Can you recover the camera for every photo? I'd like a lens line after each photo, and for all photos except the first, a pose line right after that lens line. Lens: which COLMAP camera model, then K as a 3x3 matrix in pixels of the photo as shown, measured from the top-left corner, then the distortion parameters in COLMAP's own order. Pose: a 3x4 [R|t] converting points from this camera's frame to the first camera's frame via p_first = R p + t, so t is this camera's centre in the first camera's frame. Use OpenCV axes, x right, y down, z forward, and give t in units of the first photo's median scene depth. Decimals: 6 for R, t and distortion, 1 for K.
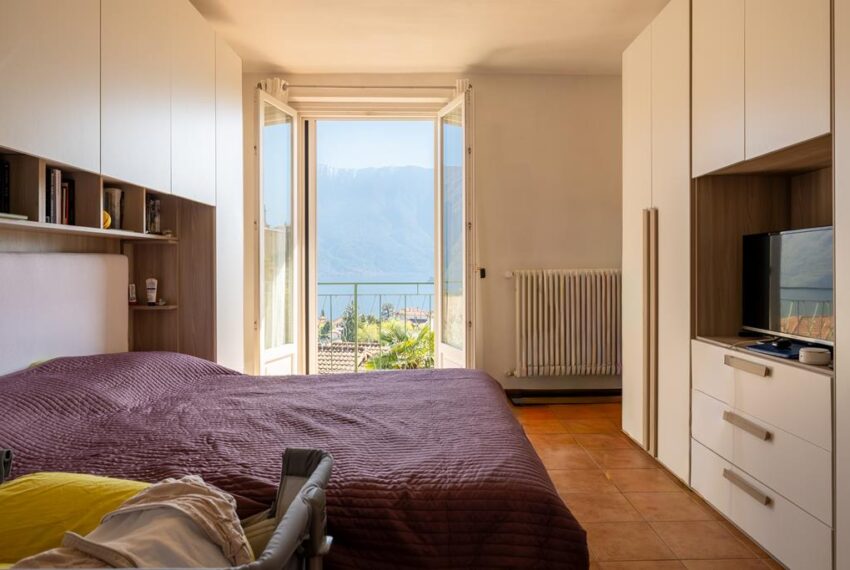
lens RADIAL K [[548.0, 0, 428.3], [0, 548.0, 270.6], [0, 0, 1]] dist [-0.003270, -0.000530]
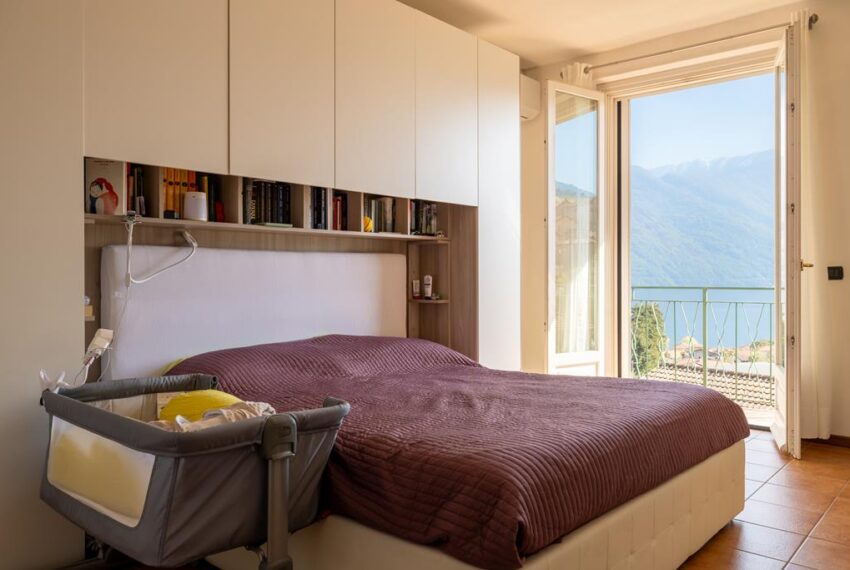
lens RADIAL K [[646.8, 0, 425.7], [0, 646.8, 280.7], [0, 0, 1]] dist [0.015884, -0.003216]
pose [[0.745411, 0.007344, -0.666565, 0.366697], [-0.005996, 0.999973, 0.004312, 0.019569], [0.666578, 0.000783, 0.745435, 0.014471]]
